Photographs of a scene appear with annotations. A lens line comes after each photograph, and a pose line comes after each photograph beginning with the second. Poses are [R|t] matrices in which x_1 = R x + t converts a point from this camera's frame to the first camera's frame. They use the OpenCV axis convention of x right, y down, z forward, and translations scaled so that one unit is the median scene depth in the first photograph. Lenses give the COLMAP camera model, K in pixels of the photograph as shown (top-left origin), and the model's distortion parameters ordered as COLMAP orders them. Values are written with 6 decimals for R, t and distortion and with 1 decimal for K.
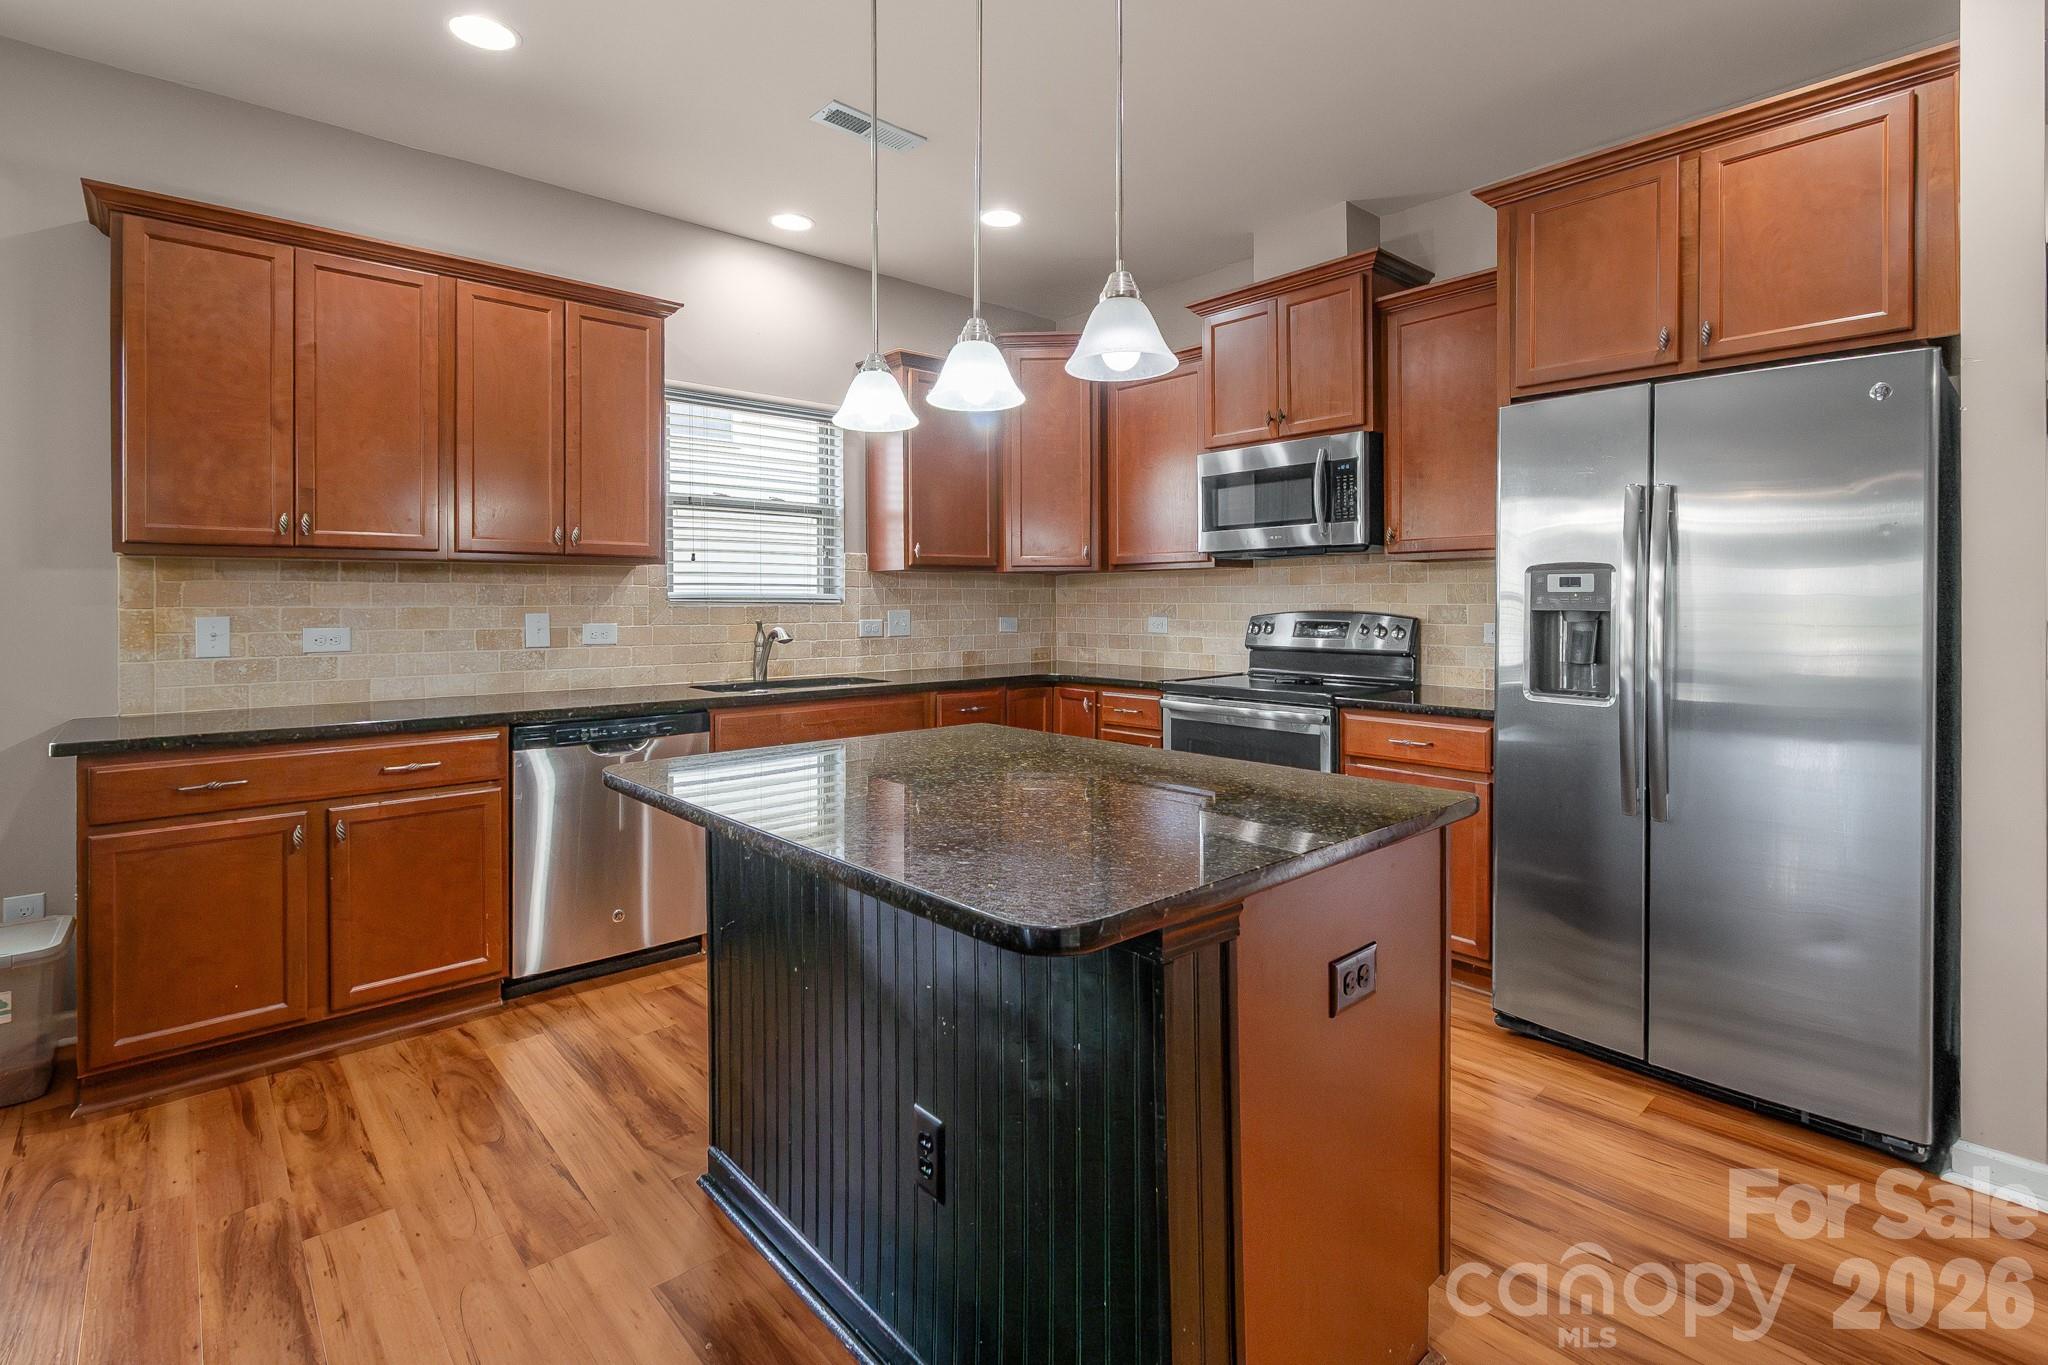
lens RADIAL K [[943.7, 0, 1001.5], [0, 943.7, 604.4], [0, 0, 1]] dist [-0.001238, -0.000202]
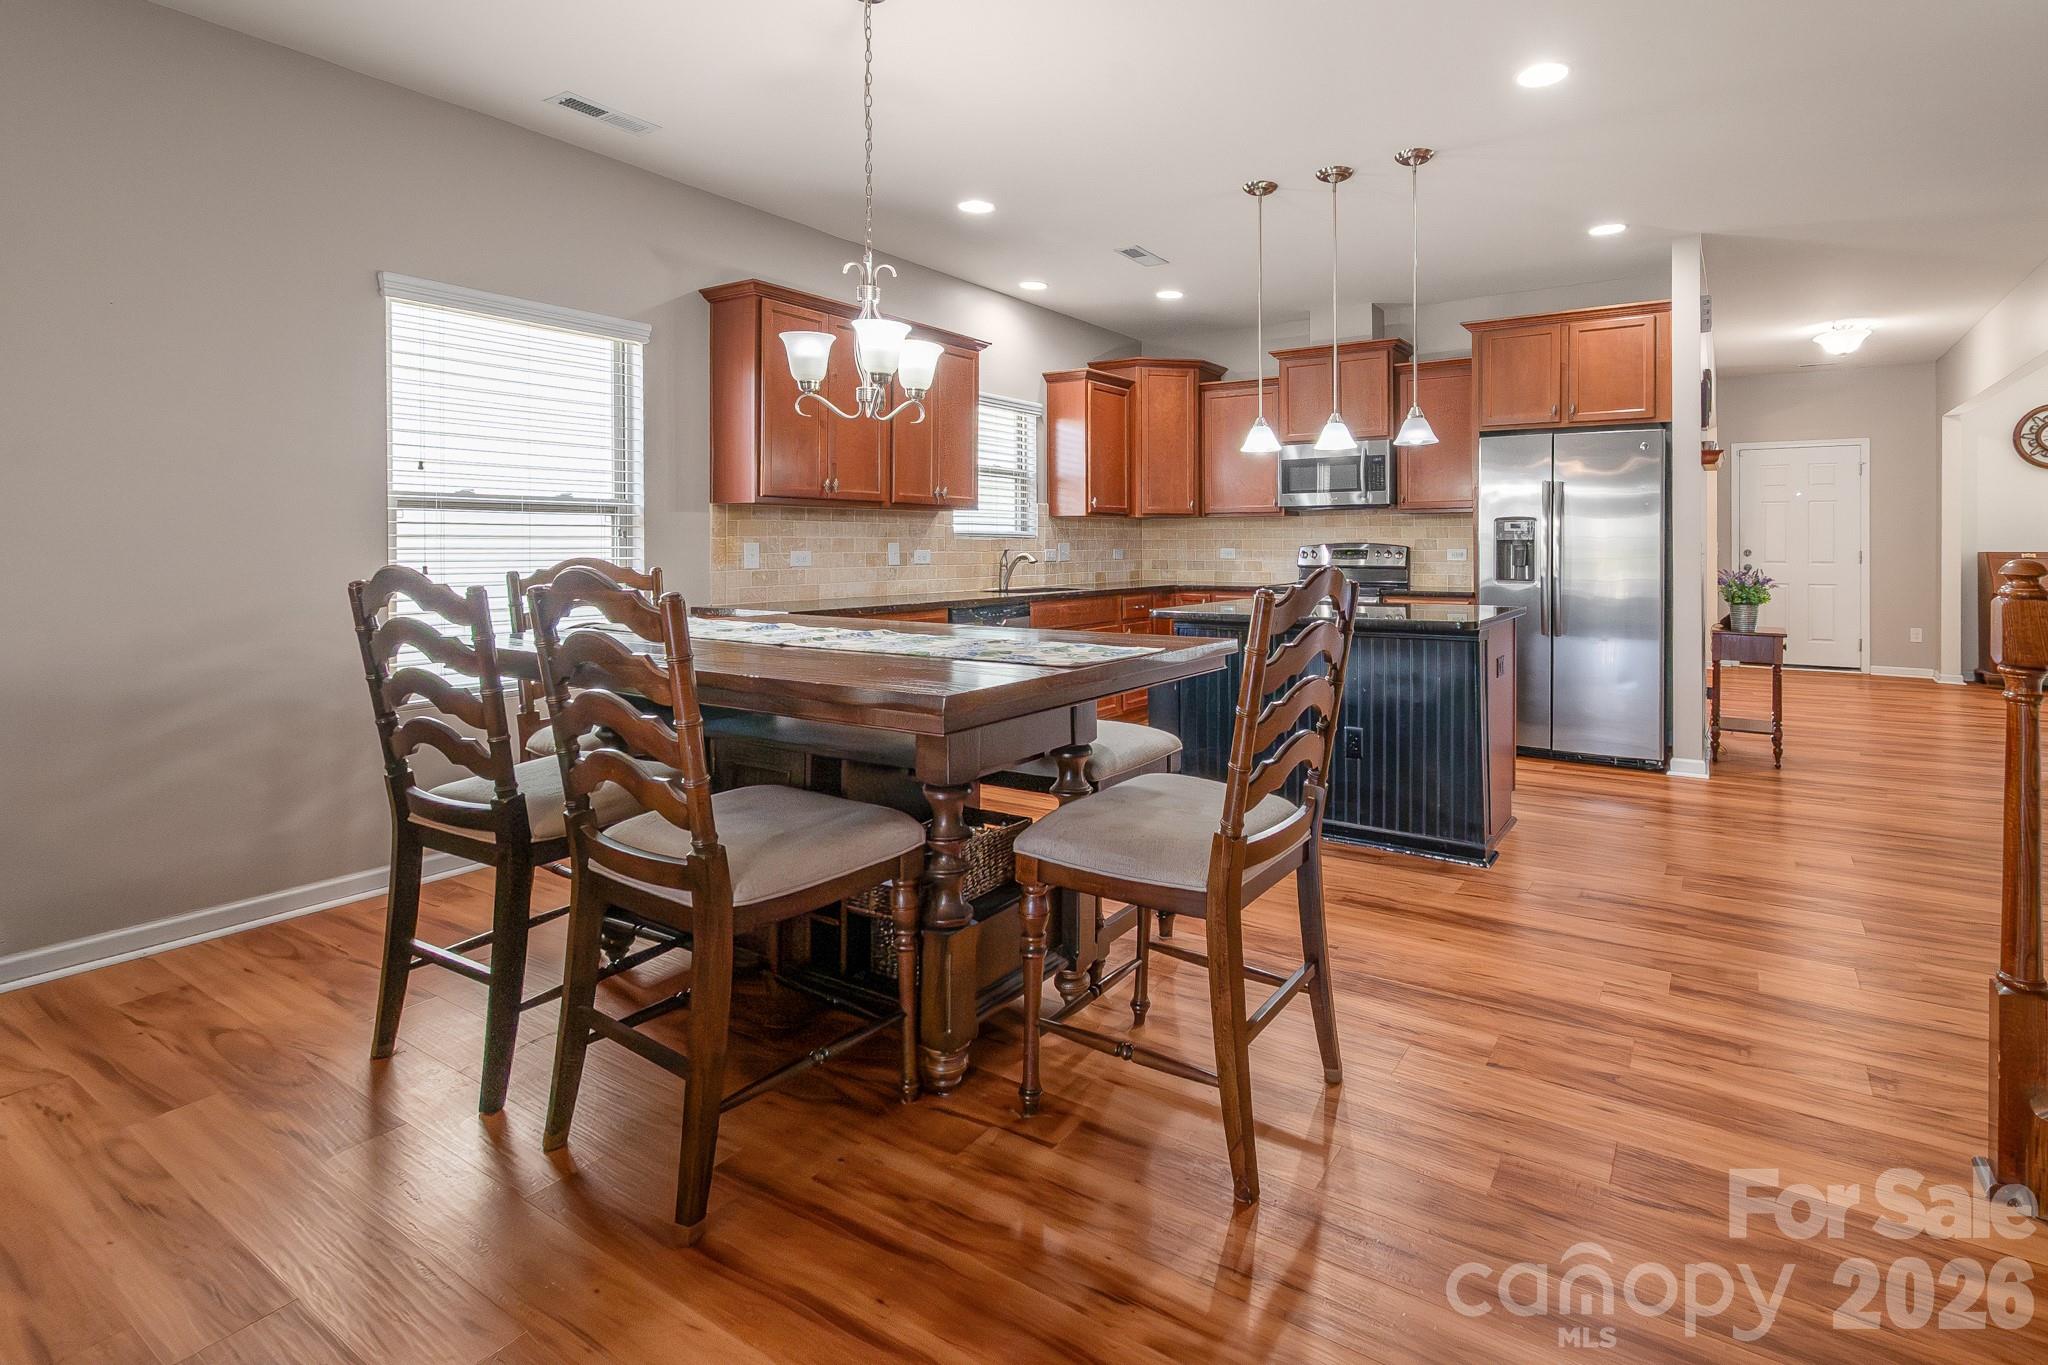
lens RADIAL K [[1032.8, 0, 1017.4], [0, 1032.8, 541.9], [0, 0, 1]] dist [-0.000042, -0.000125]
pose [[0.969333, 0.002882, 0.245736, -0.717326], [-0.001141, 0.999973, -0.007227, 0.020170], [-0.245750, 0.006725, 0.969310, -0.656632]]
